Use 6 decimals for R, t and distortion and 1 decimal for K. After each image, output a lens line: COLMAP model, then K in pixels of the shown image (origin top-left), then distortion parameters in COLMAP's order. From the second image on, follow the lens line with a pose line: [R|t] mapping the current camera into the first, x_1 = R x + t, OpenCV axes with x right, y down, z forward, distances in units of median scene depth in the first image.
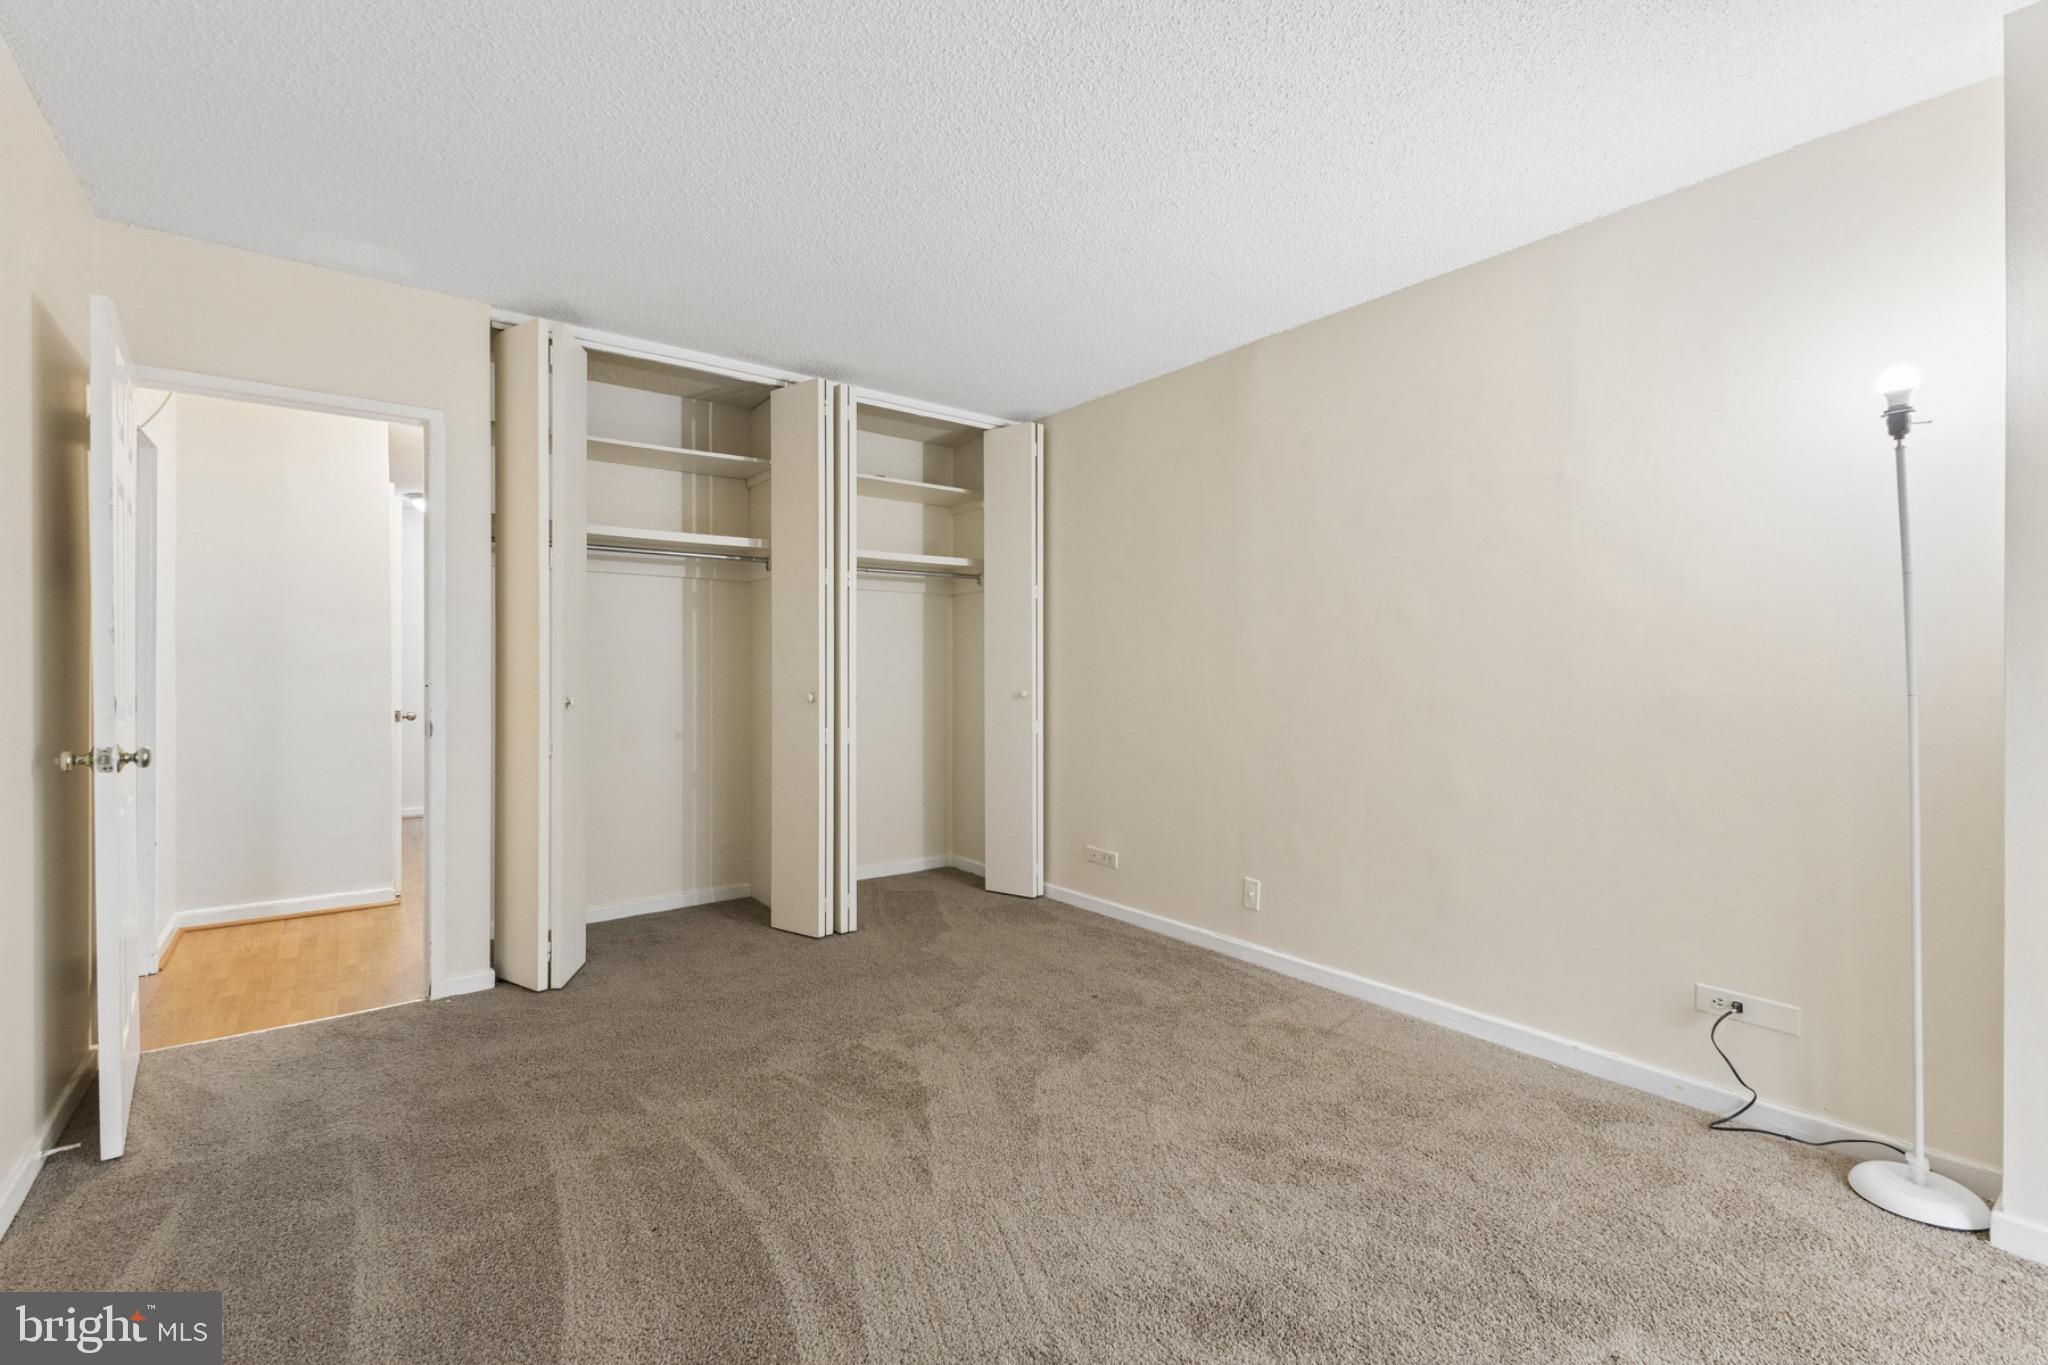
lens RADIAL K [[884.8, 0, 1022.9], [0, 884.8, 677.9], [0, 0, 1]] dist [-0.001690, -0.000189]
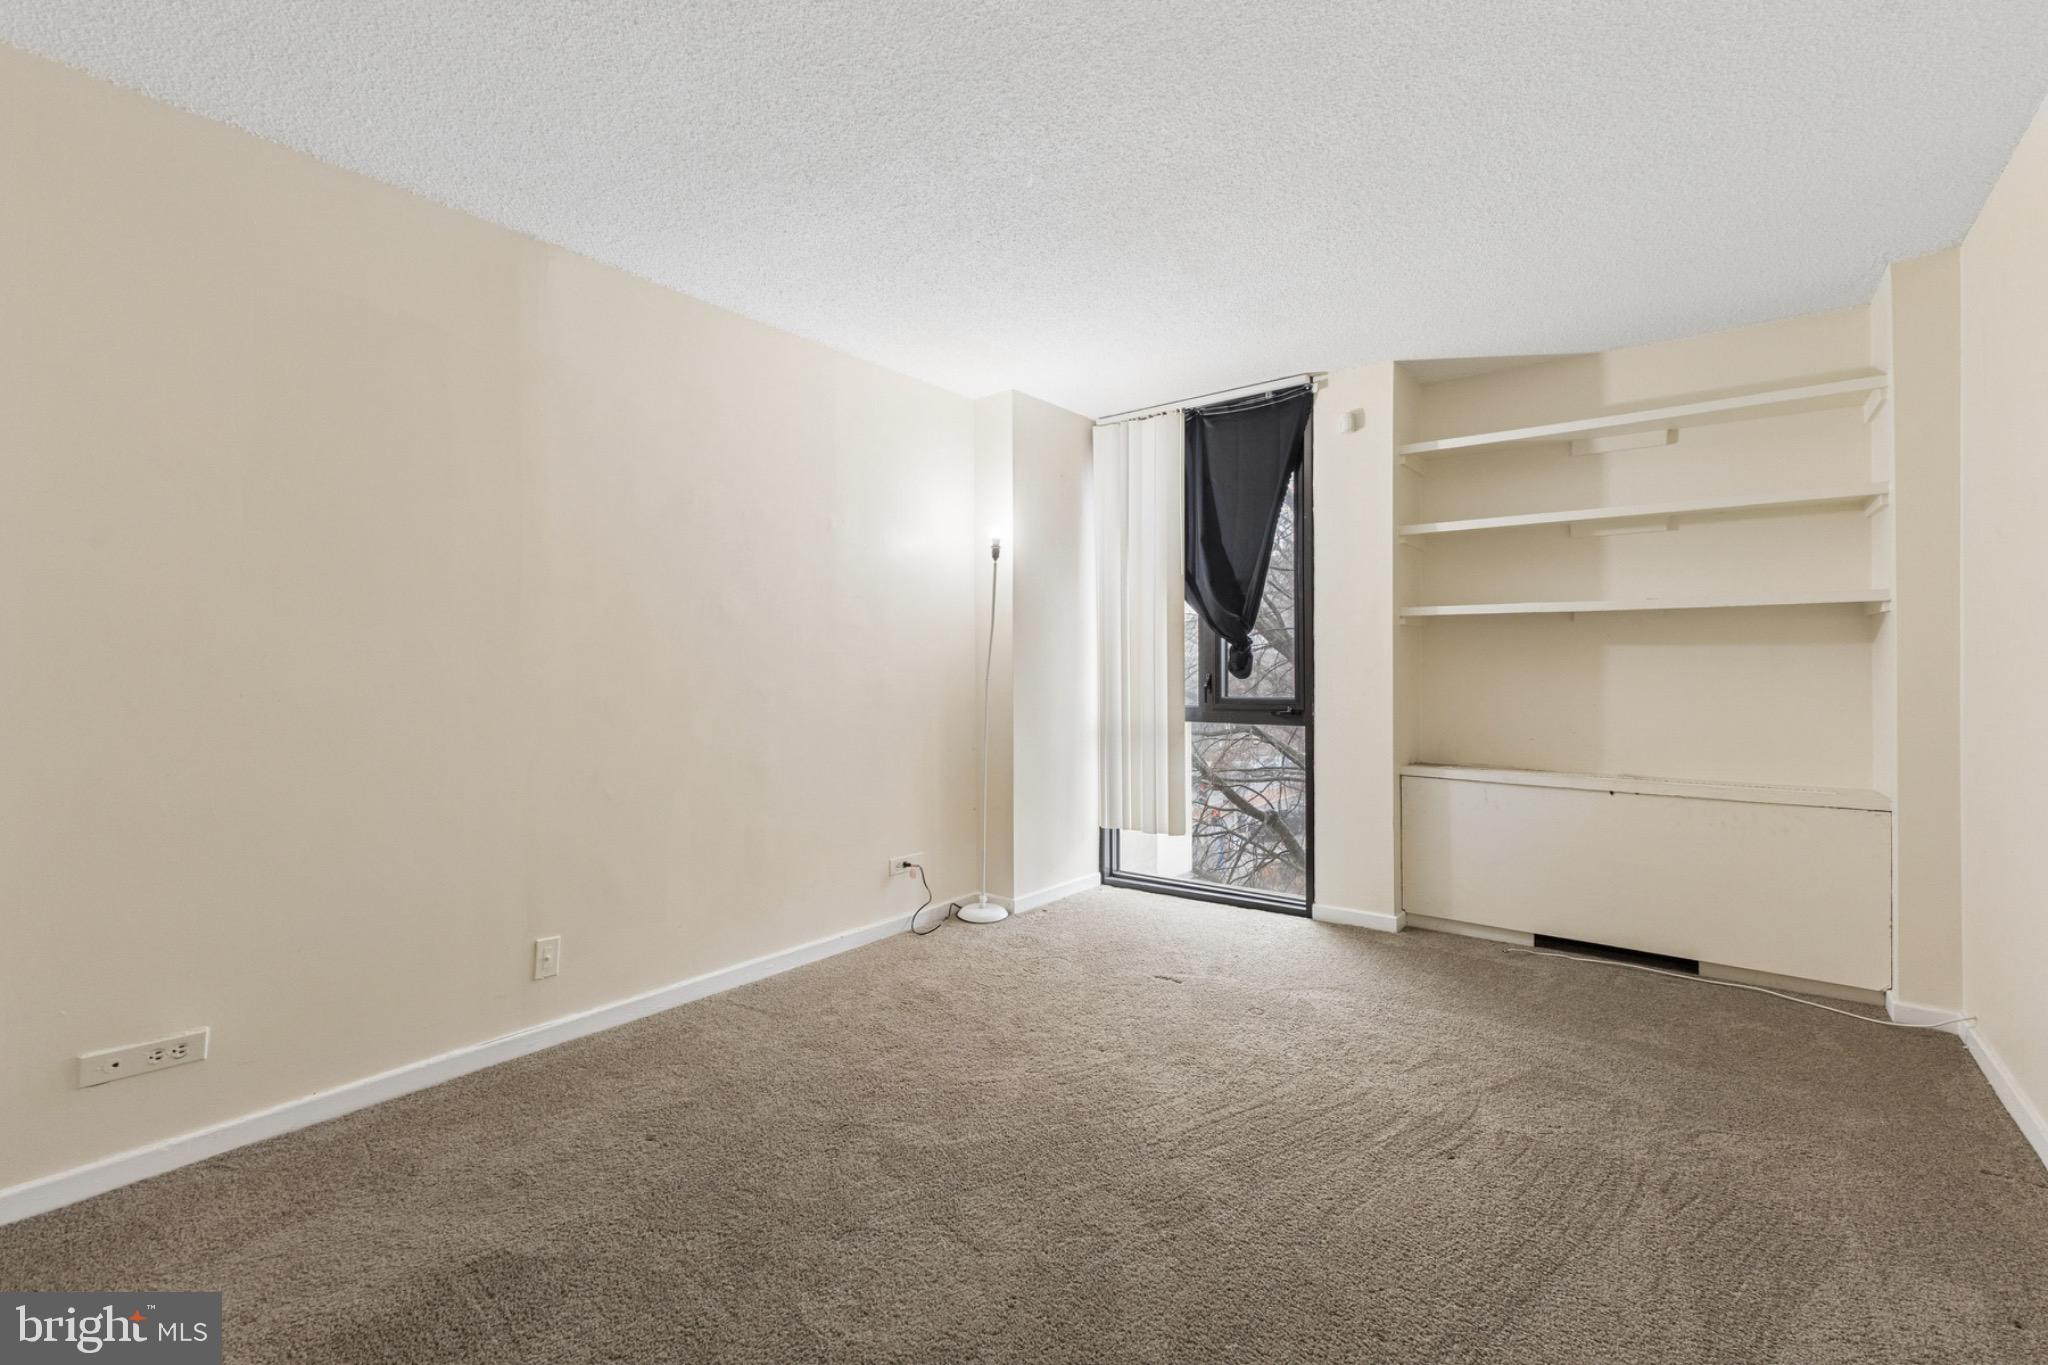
lens RADIAL K [[884.8, 0, 1022.6], [0, 884.8, 672.5], [0, 0, 1]] dist [-0.001690, -0.000189]
pose [[-0.264705, -0.004912, 0.964317, -0.660503], [0.003256, 0.999977, 0.005987, -0.006214], [-0.964324, 0.004725, -0.264683, 0.903962]]
